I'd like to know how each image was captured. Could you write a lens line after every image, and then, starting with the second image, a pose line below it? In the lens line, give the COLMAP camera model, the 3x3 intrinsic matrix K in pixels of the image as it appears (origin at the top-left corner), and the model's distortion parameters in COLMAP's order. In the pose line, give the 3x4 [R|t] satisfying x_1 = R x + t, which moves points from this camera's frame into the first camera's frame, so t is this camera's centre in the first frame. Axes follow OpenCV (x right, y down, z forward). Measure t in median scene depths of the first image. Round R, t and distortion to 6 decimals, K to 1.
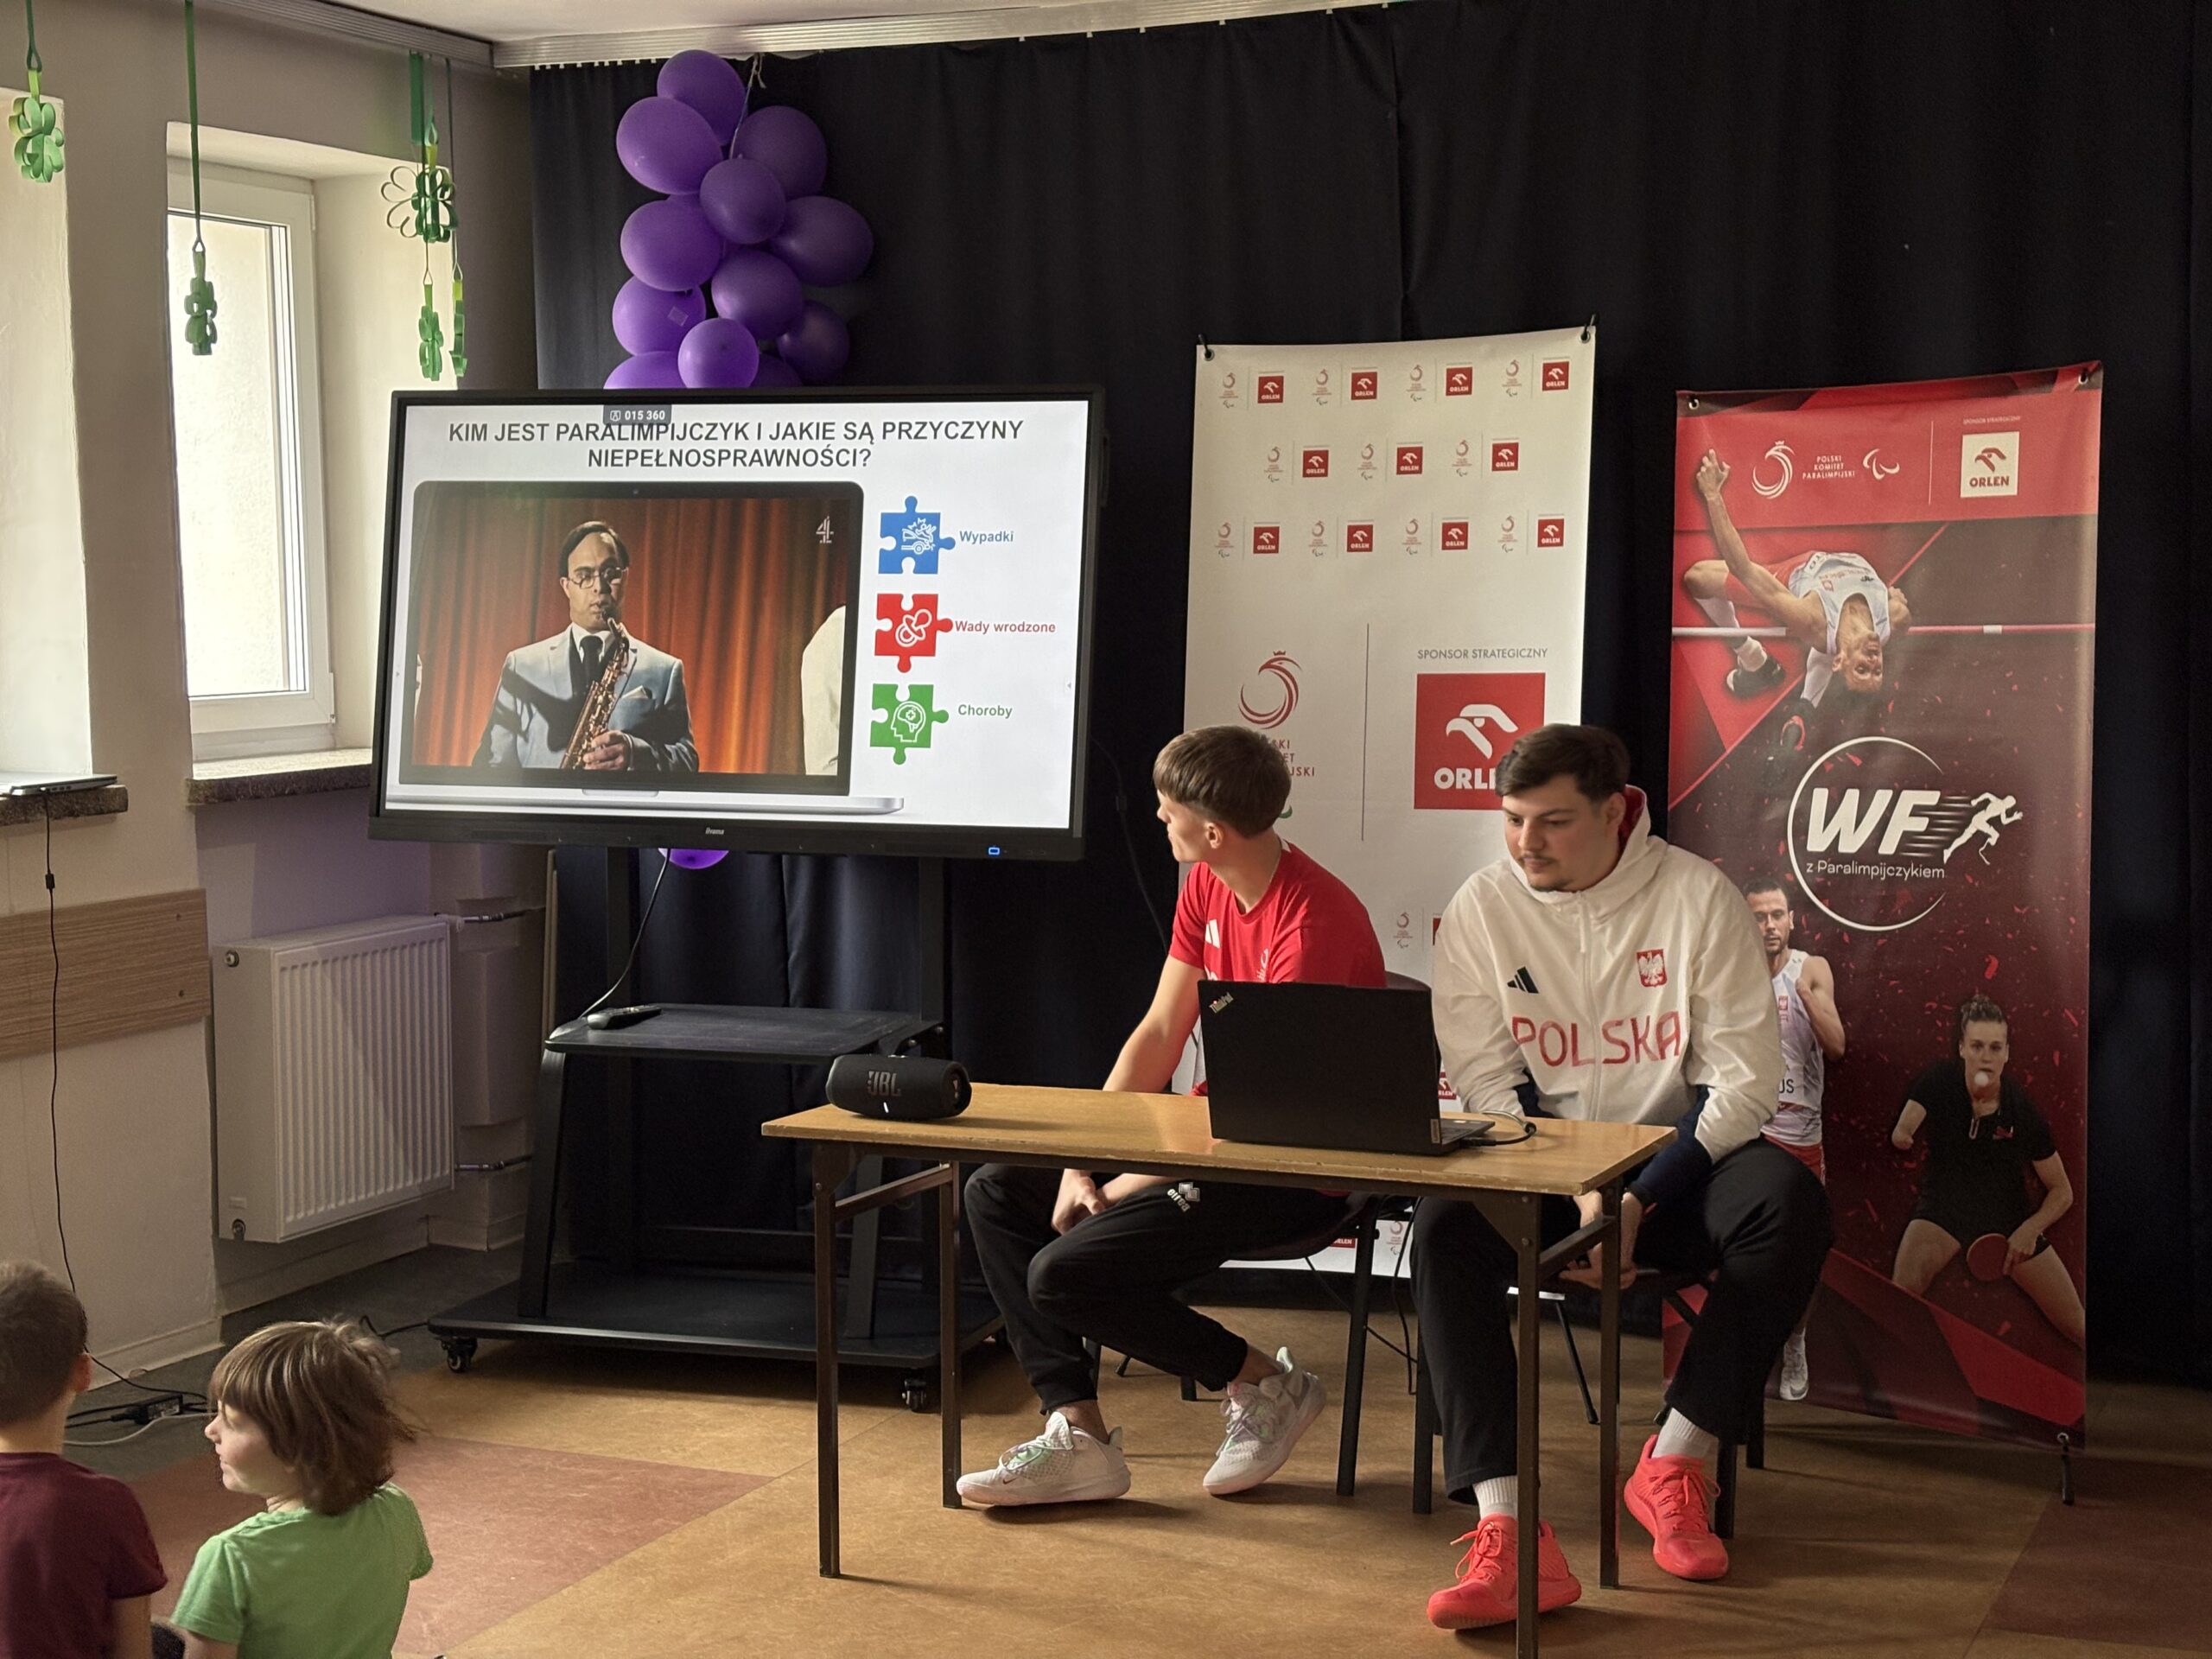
lens RADIAL K [[3282.7, 0, 1104.3], [0, 3282.7, 830.6], [0, 0, 1]] dist [0.088816, 0.000000]
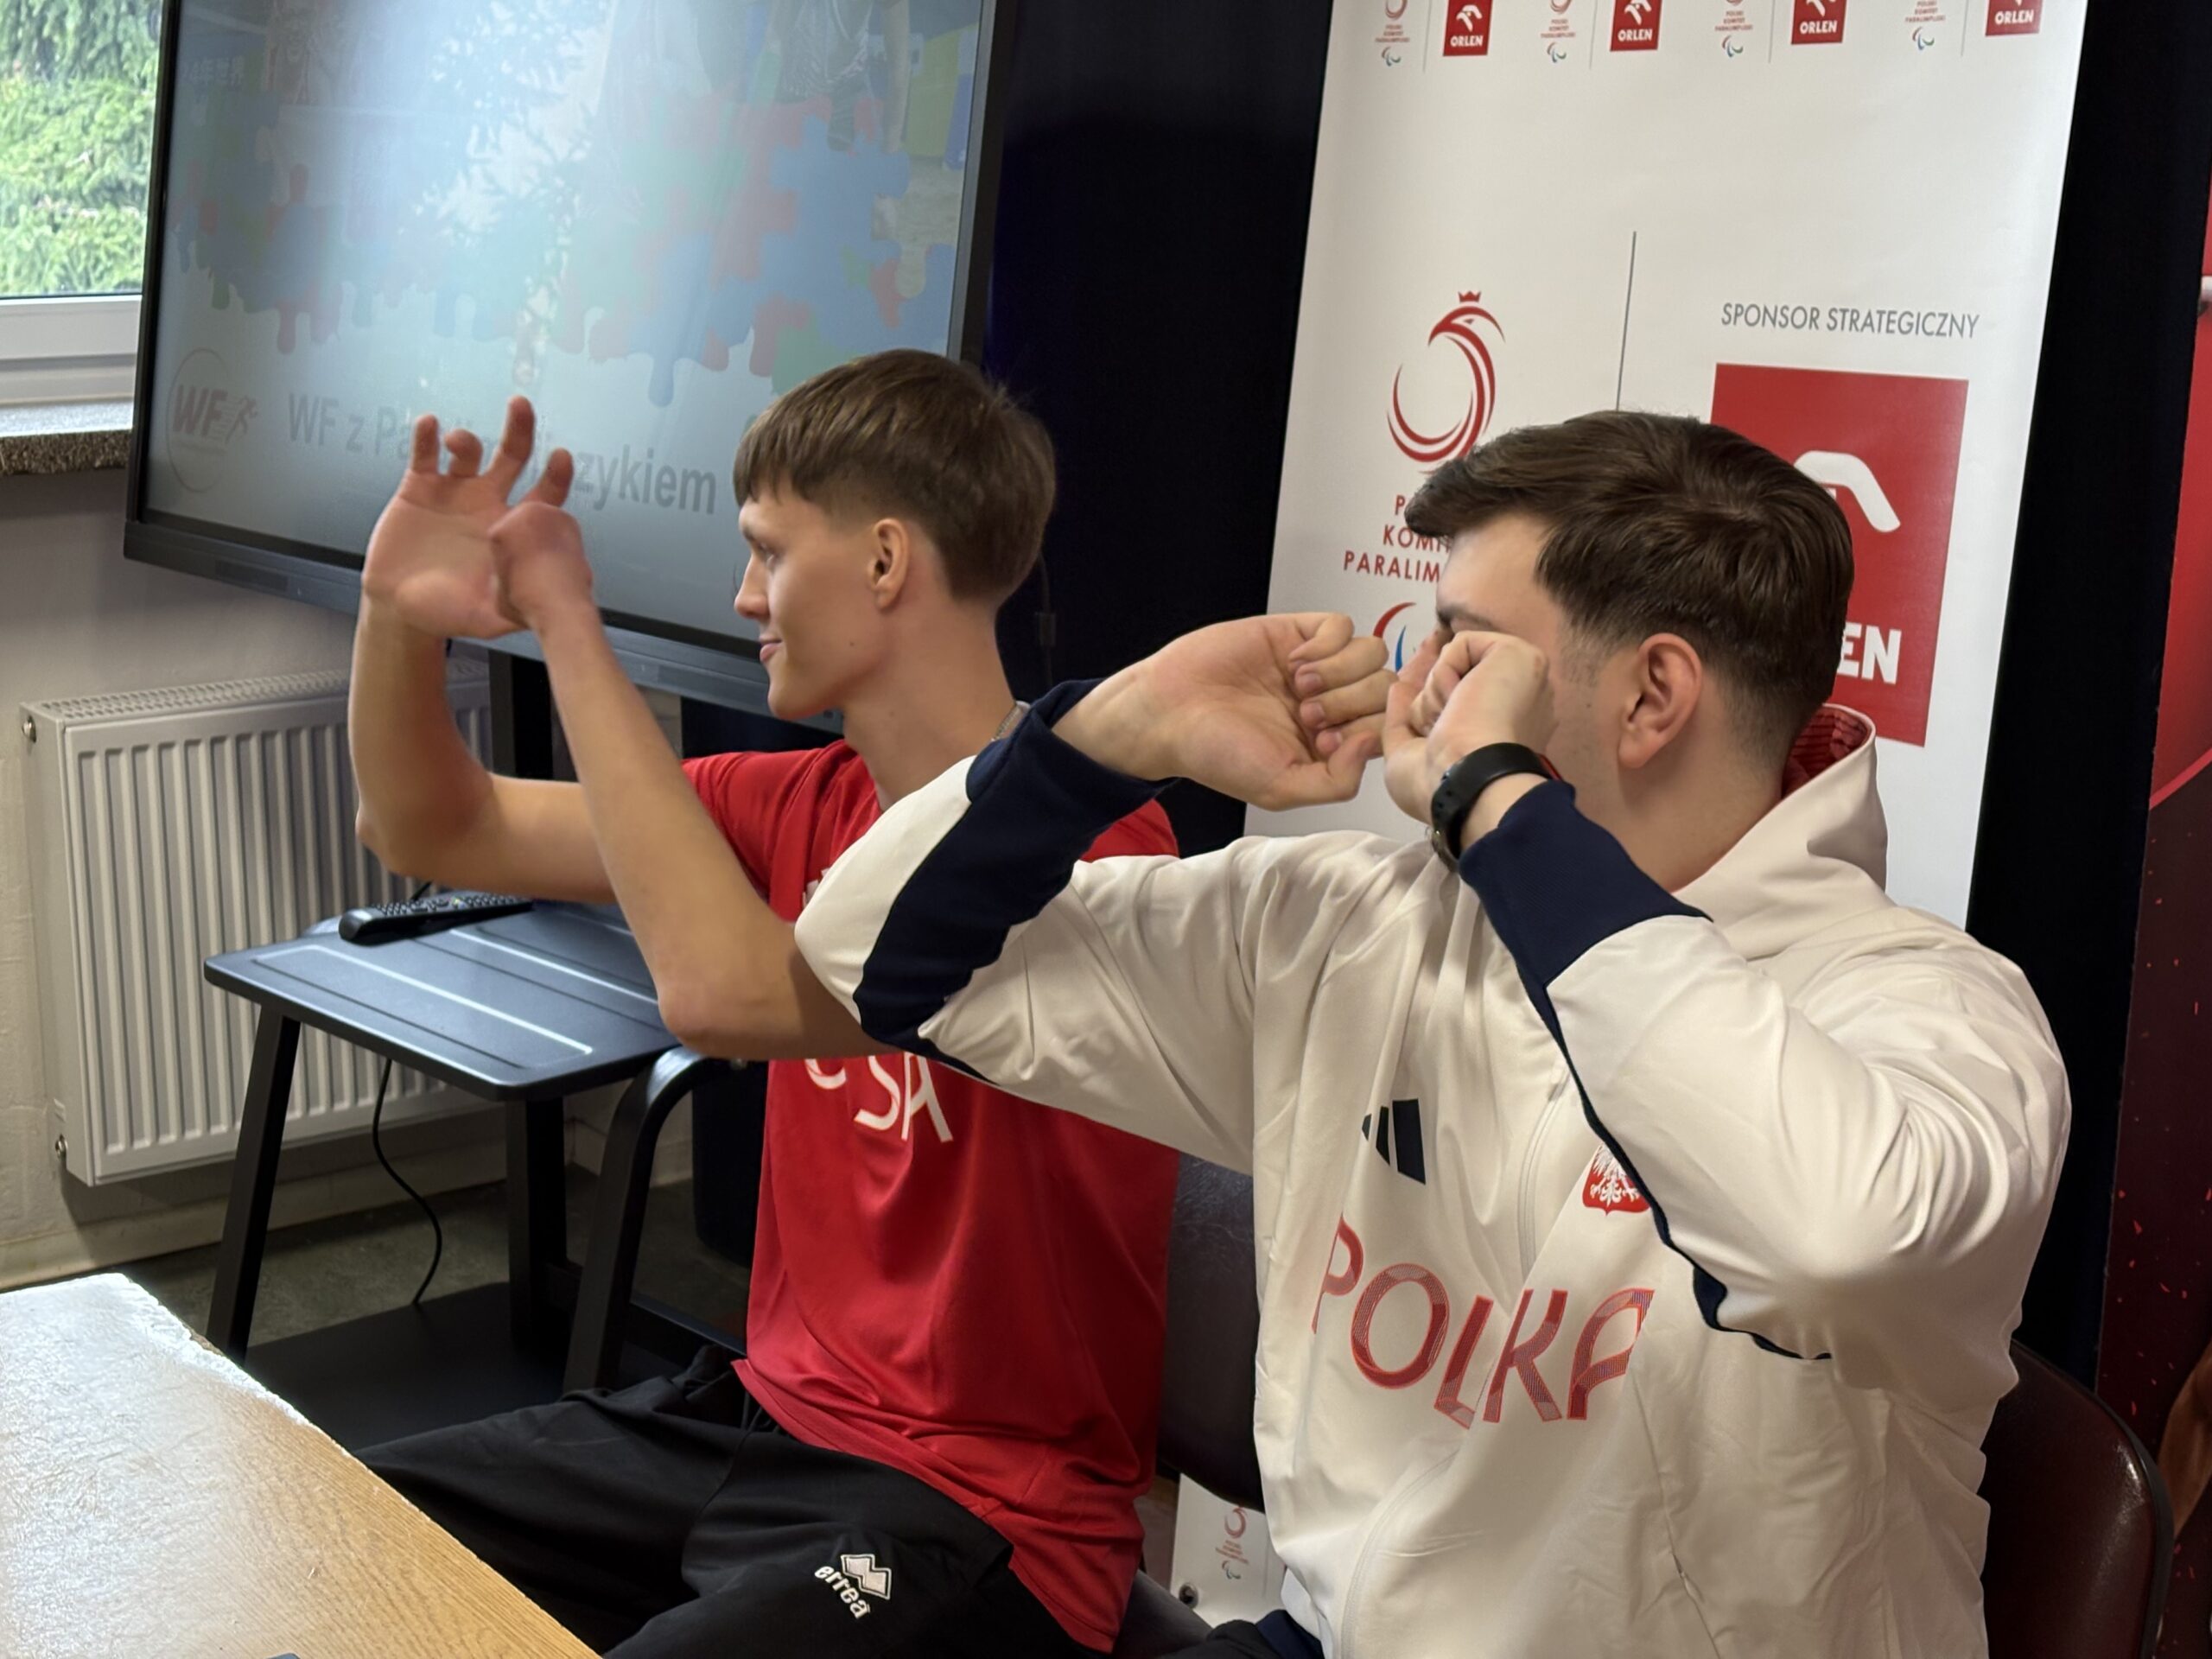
lens RADIAL K [[3282.7, 0, 1101.6], [0, 3282.7, 827.4], [0, 0, 1]] dist [0.088816, 0.000000]
pose [[0.858176, 0.114297, -0.500470, 0.285303], [-0.043715, 0.987629, 0.150595, -0.058707], [0.511491, -0.107359, 0.852556, 0.733770]]
